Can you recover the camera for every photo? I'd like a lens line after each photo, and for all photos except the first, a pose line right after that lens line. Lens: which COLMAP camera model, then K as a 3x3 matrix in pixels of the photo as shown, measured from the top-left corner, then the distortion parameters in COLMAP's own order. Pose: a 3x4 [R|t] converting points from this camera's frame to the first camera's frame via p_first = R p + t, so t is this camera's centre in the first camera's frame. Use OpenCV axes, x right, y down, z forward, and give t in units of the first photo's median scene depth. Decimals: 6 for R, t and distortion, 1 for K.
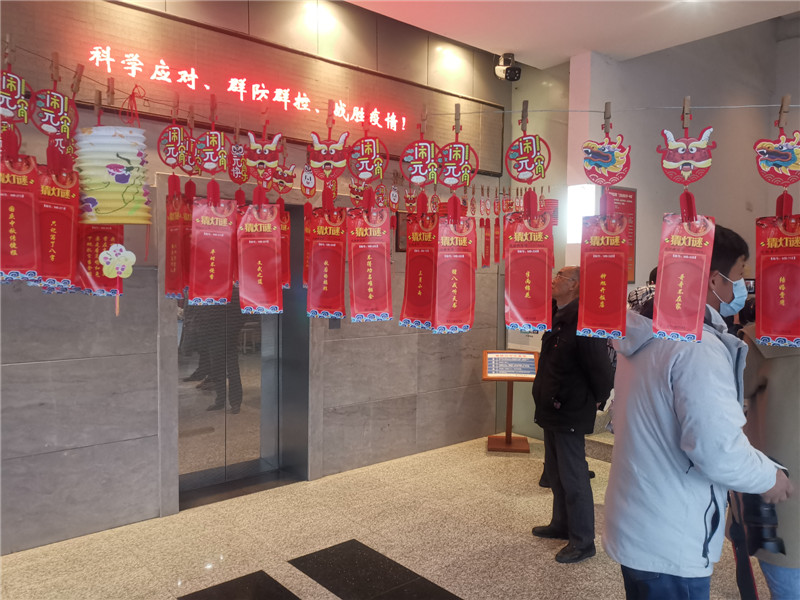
lens RADIAL K [[624.8, 0, 396.7], [0, 624.8, 295.4], [0, 0, 1]] dist [0.050287, -0.040139]
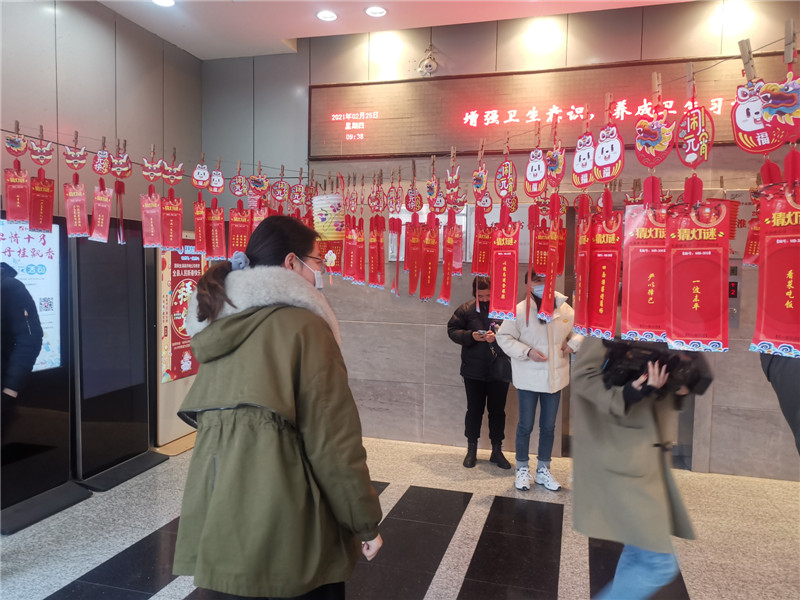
lens RADIAL K [[624.8, 0, 396.7], [0, 624.8, 295.4], [0, 0, 1]] dist [0.050287, -0.040139]
pose [[0.547323, 0.038669, -0.836027, 0.496577], [-0.041126, 0.998968, 0.019281, 0.006668], [0.835910, 0.023829, 0.548349, 0.018189]]
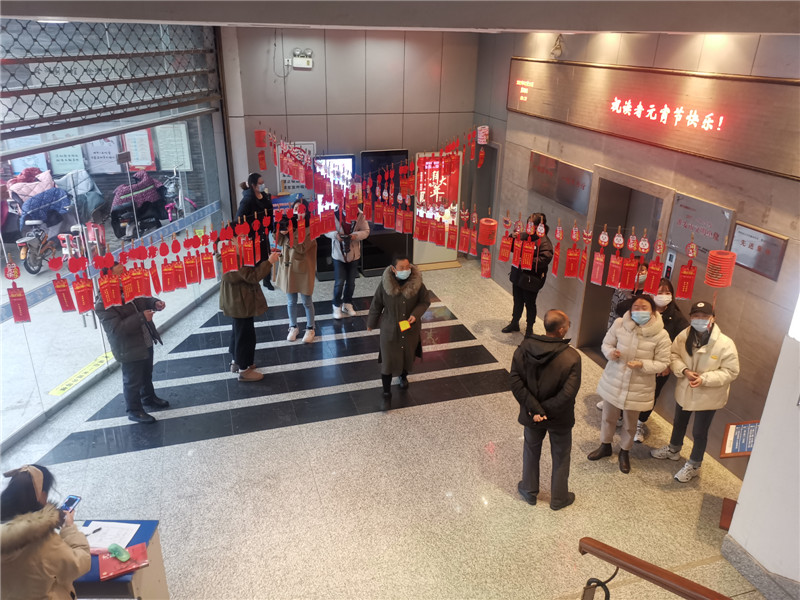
lens RADIAL K [[623.3, 0, 397.3], [0, 623.3, 296.3], [0, 0, 1]] dist [0.049665, -0.042668]
pose [[-0.388288, 0.342539, -0.855511, 1.310113], [-0.052205, 0.918684, 0.391528, -0.463948], [0.920058, 0.196688, -0.338832, 1.055334]]
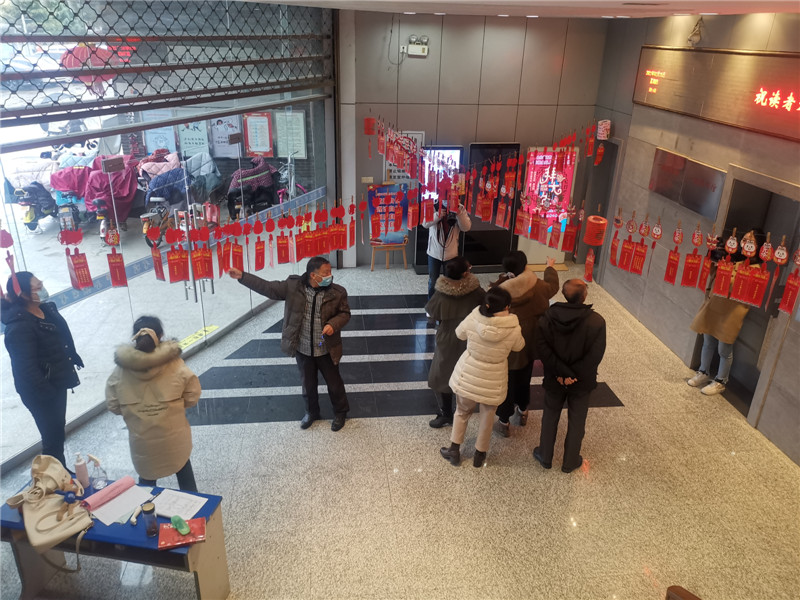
lens RADIAL K [[624.8, 0, 396.7], [0, 624.8, 295.4], [0, 0, 1]] dist [0.050287, -0.040139]
pose [[-0.554576, 0.304717, -0.774334, 1.249283], [-0.057933, 0.914145, 0.401227, -0.432069], [0.830114, 0.267370, -0.489310, 1.064564]]
